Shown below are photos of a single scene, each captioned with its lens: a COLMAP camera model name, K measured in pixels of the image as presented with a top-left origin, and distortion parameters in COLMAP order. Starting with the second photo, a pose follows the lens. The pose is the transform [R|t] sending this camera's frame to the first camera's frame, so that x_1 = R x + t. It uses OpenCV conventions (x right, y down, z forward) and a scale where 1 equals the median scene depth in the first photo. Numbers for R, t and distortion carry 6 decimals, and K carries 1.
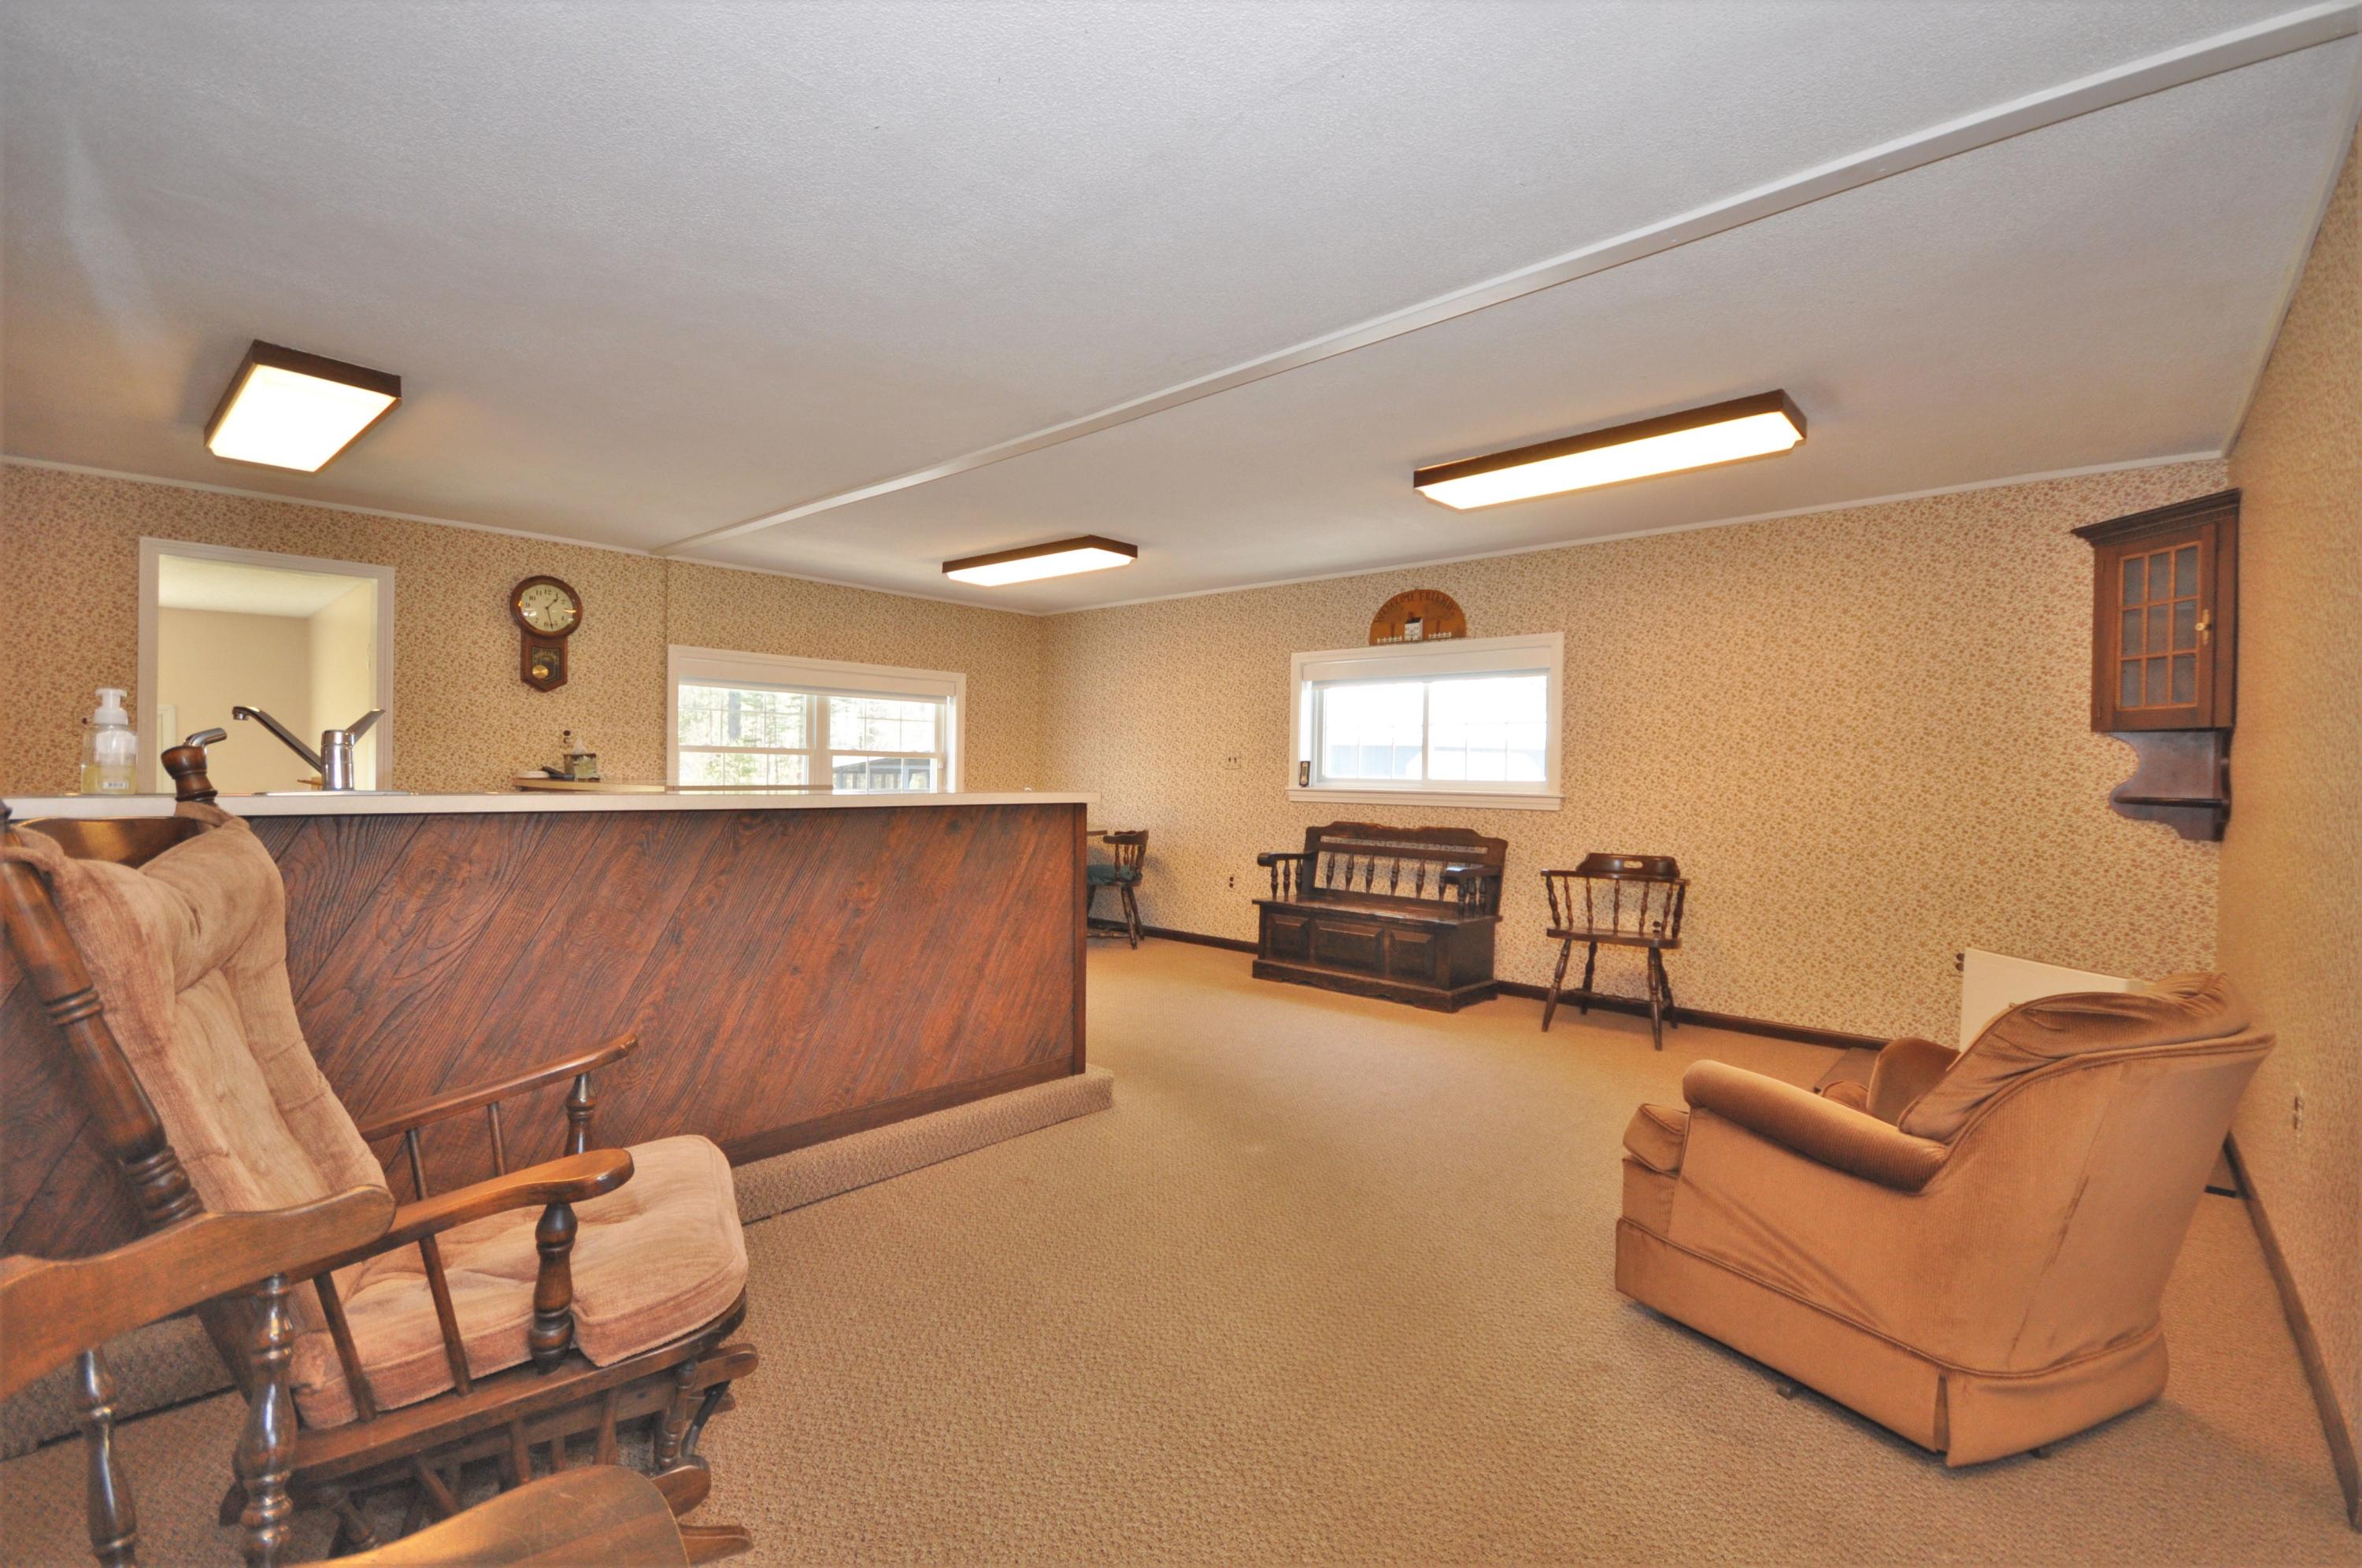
lens RADIAL K [[1048.6, 0, 1186.5], [0, 1048.6, 781.8], [0, 0, 1]] dist [0.000169, -0.000025]
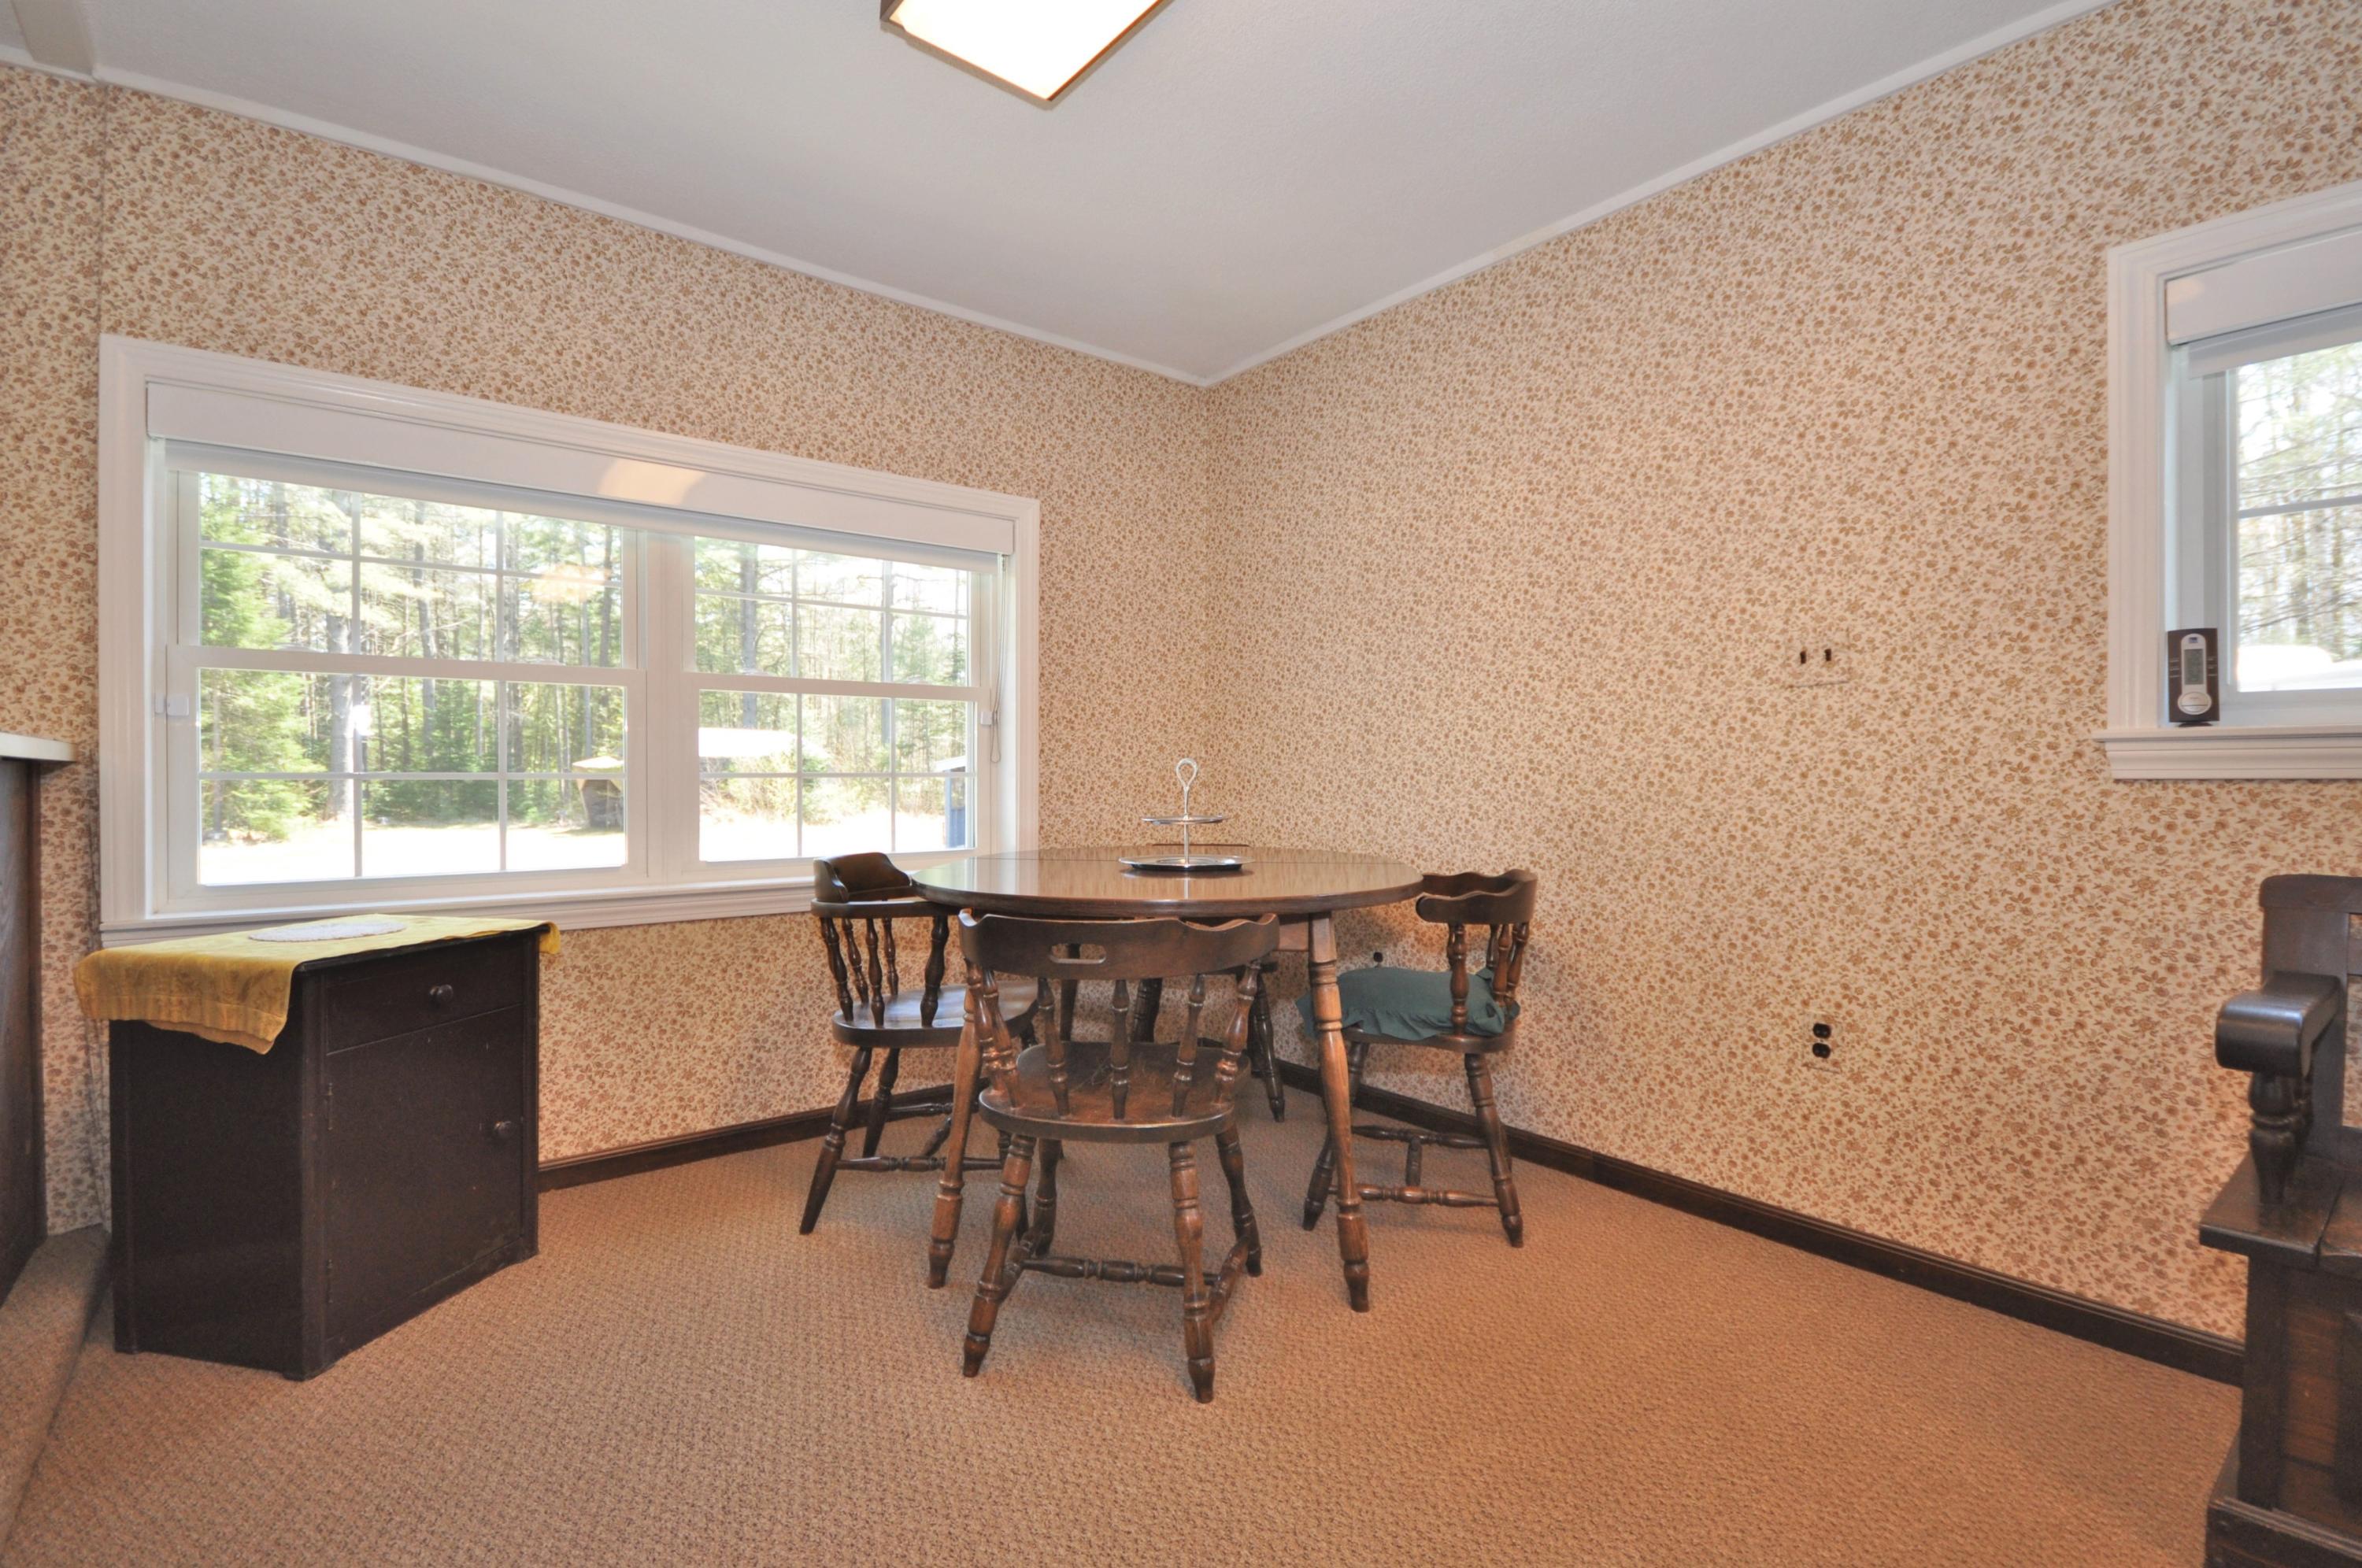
lens RADIAL K [[1048.6, 0, 1180.0], [0, 1048.6, 780.6], [0, 0, 1]] dist [0.000169, -0.000025]
pose [[0.986686, -0.017478, -0.161697, -0.093941], [0.016726, 0.999842, -0.006009, 0.015110], [0.161777, 0.003225, 0.986822, 0.636740]]
